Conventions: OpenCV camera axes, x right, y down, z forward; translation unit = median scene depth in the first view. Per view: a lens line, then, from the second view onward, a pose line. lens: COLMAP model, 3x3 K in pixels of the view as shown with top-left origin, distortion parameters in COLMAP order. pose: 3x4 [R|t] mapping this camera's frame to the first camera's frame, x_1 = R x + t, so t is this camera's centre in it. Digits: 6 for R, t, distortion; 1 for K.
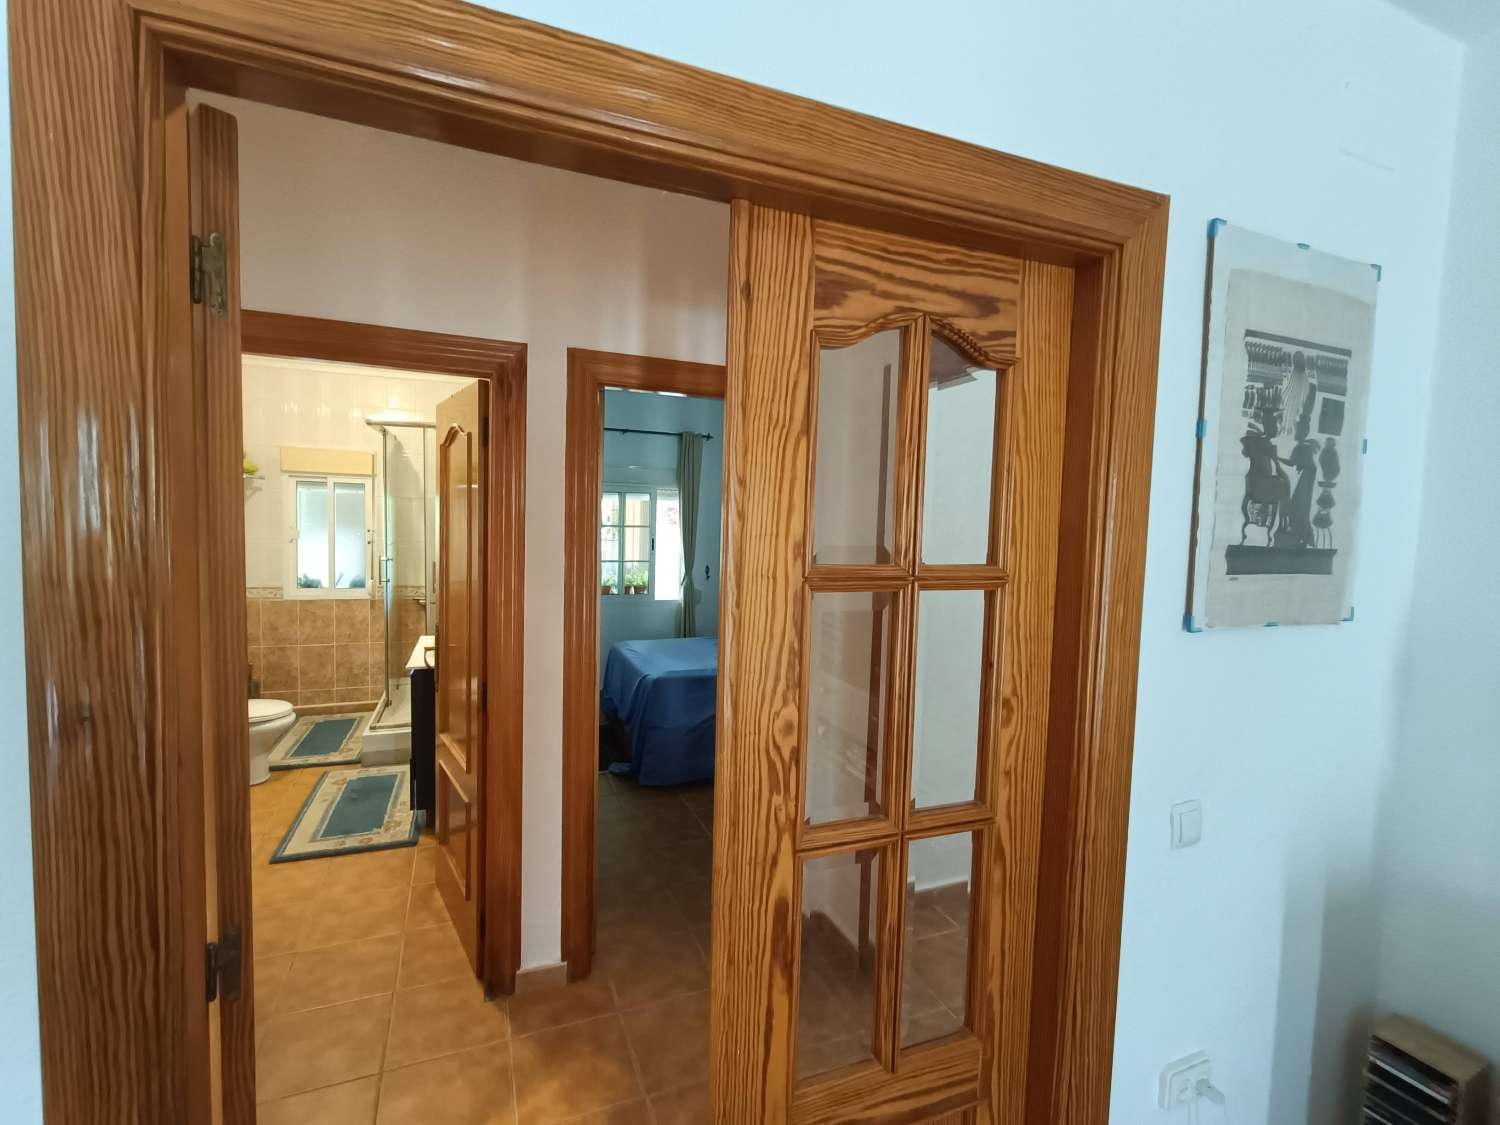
lens RADIAL K [[673.7, 0, 740.2], [0, 673.7, 558.5], [0, 0, 1]] dist [0.000780, -0.000061]
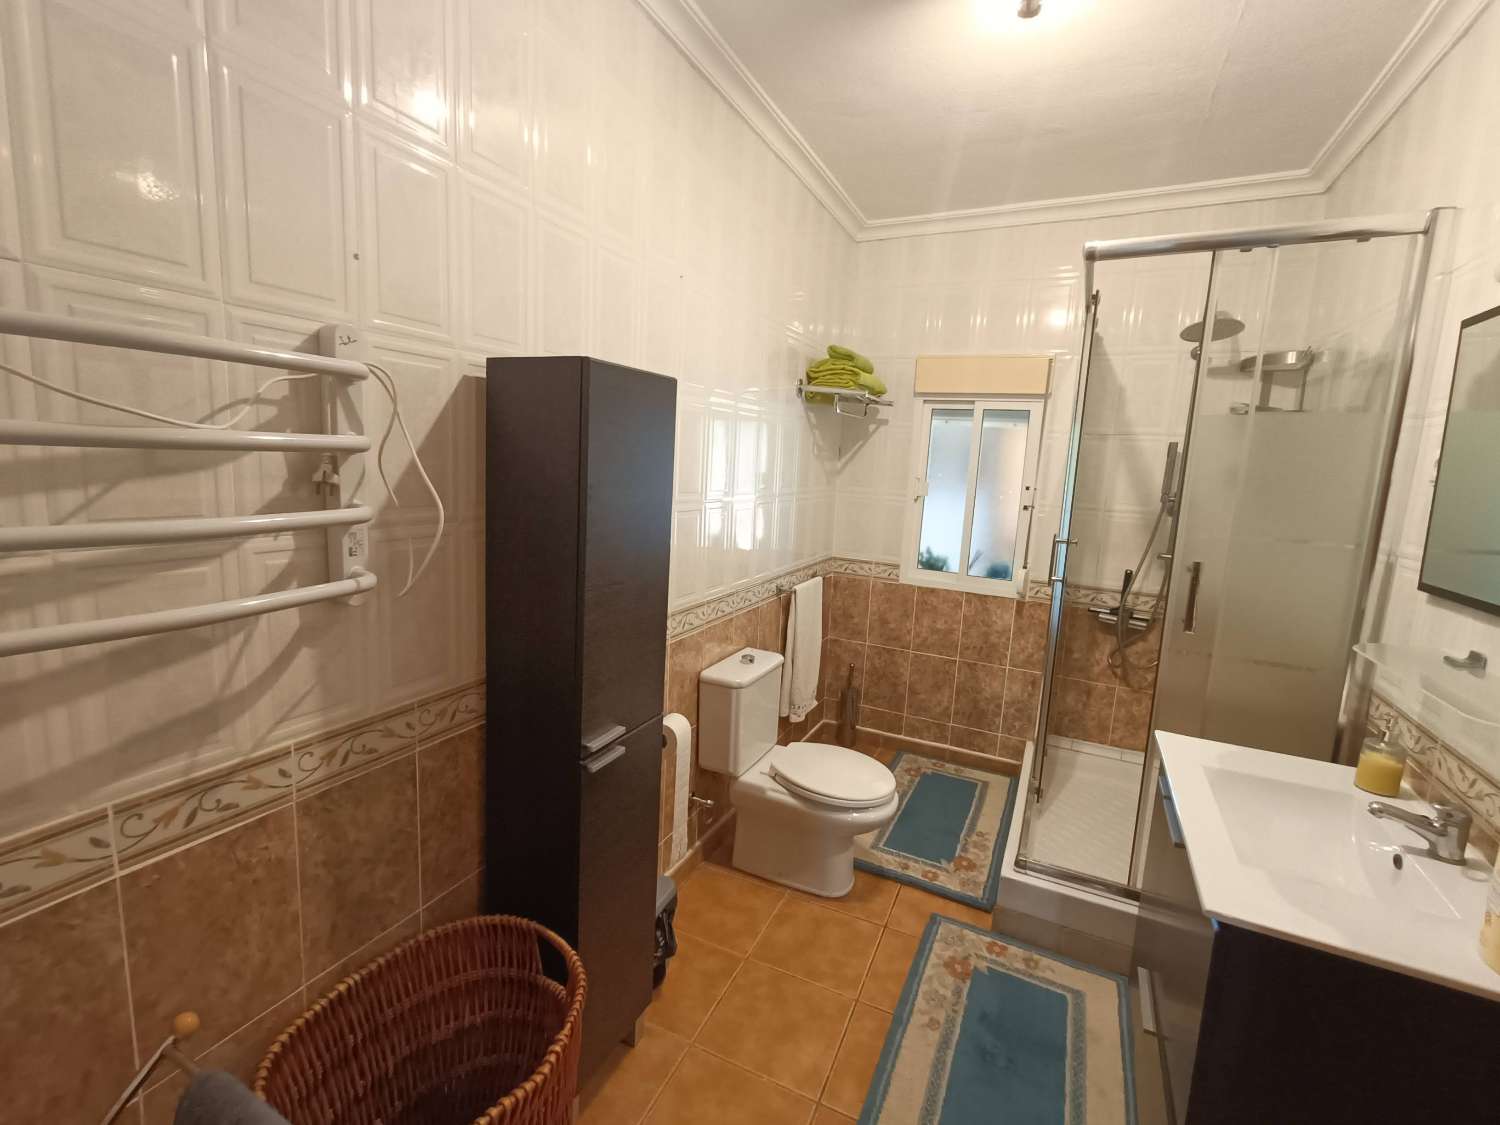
lens RADIAL K [[673.7, 0, 740.2], [0, 673.7, 558.5], [0, 0, 1]] dist [0.000780, -0.000061]
pose [[0.675692, 0.119586, -0.727420, -0.282693], [-0.075752, 0.992794, 0.092848, -0.015437], [0.733282, -0.007633, 0.679882, 0.403626]]
